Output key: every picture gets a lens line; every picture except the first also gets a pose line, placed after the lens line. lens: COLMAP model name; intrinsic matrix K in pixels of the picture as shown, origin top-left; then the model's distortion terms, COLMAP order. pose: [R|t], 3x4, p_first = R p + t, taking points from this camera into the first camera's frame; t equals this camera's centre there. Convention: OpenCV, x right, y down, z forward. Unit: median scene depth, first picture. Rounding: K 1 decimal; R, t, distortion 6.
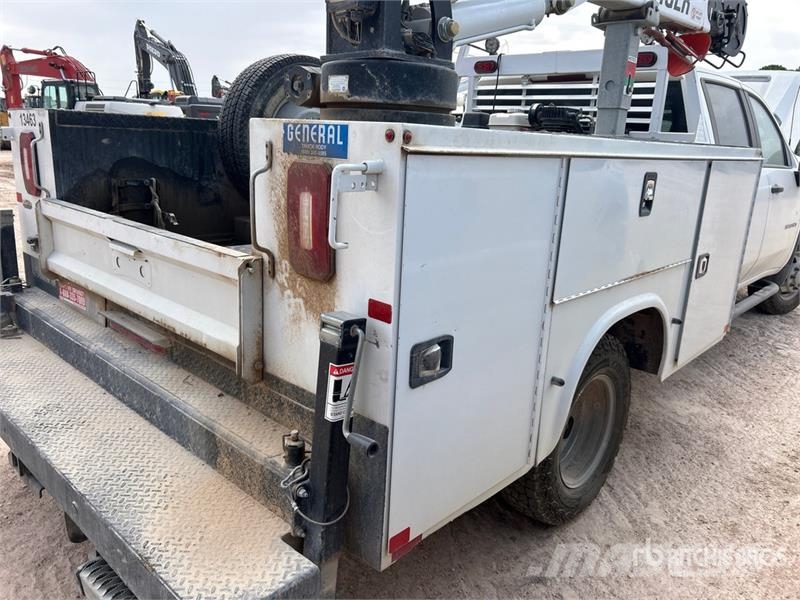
lens RADIAL K [[611.9, 0, 405.6], [0, 611.9, 300.4], [0, 0, 1]] dist [0.059345, -0.072645]
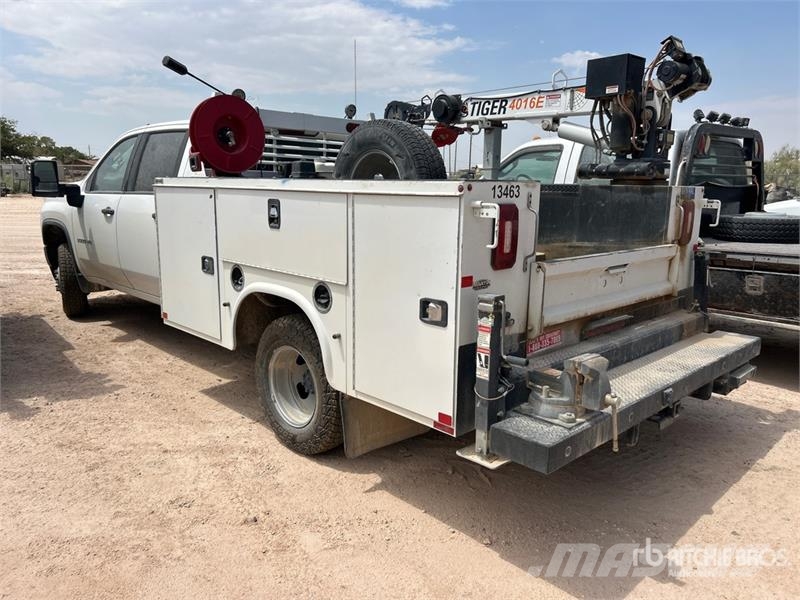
lens RADIAL K [[611.9, 0, 397.7], [0, 611.9, 301.9], [0, 0, 1]] dist [0.059345, -0.072645]
pose [[0.043976, -0.234548, 0.971109, -1.912423], [0.241199, 0.945787, 0.217509, -0.455253], [-0.969479, 0.224665, 0.098165, 1.333225]]
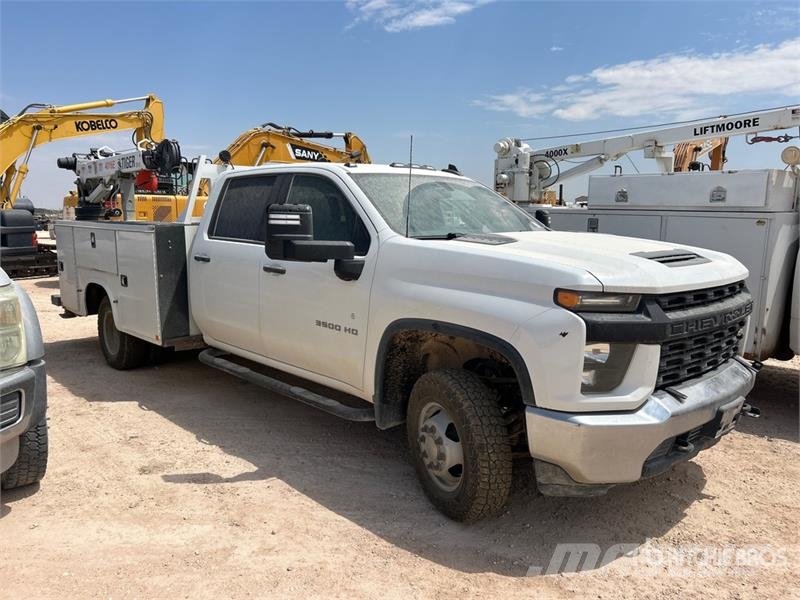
lens RADIAL K [[611.9, 0, 398.8], [0, 611.9, 301.9], [0, 0, 1]] dist [0.059345, -0.072645]
pose [[-0.070533, 0.098694, -0.992615, 3.211512], [-0.267241, 0.956848, 0.114127, -0.612134], [0.961045, 0.273317, -0.041114, 2.583598]]
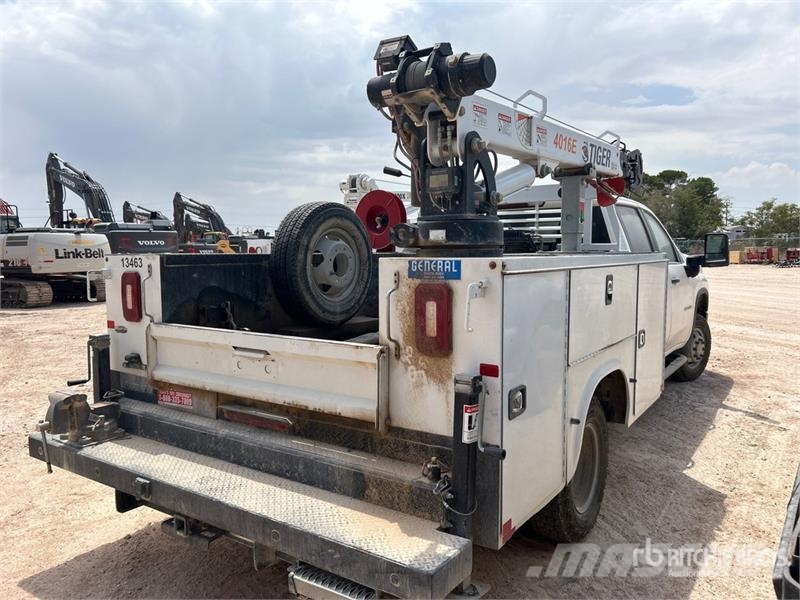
lens RADIAL K [[611.9, 0, 404.6], [0, 611.9, 301.8], [0, 0, 1]] dist [0.059345, -0.072645]
pose [[0.987463, -0.064147, 0.144231, -0.296567], [0.087708, 0.982645, -0.163453, 0.051317], [-0.131243, 0.174054, 0.975951, -0.353584]]
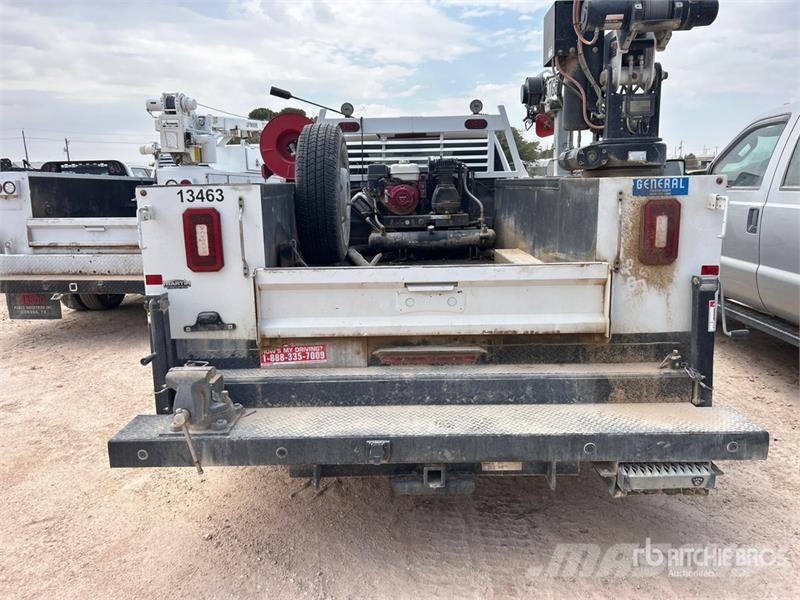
lens RADIAL K [[611.9, 0, 395.9], [0, 611.9, 292.0], [0, 0, 1]] dist [0.059345, -0.072645]
pose [[0.739651, -0.182859, 0.647672, -1.254424], [0.227315, 0.973701, 0.015310, -0.105381], [-0.633439, 0.135902, 0.761765, 0.095355]]
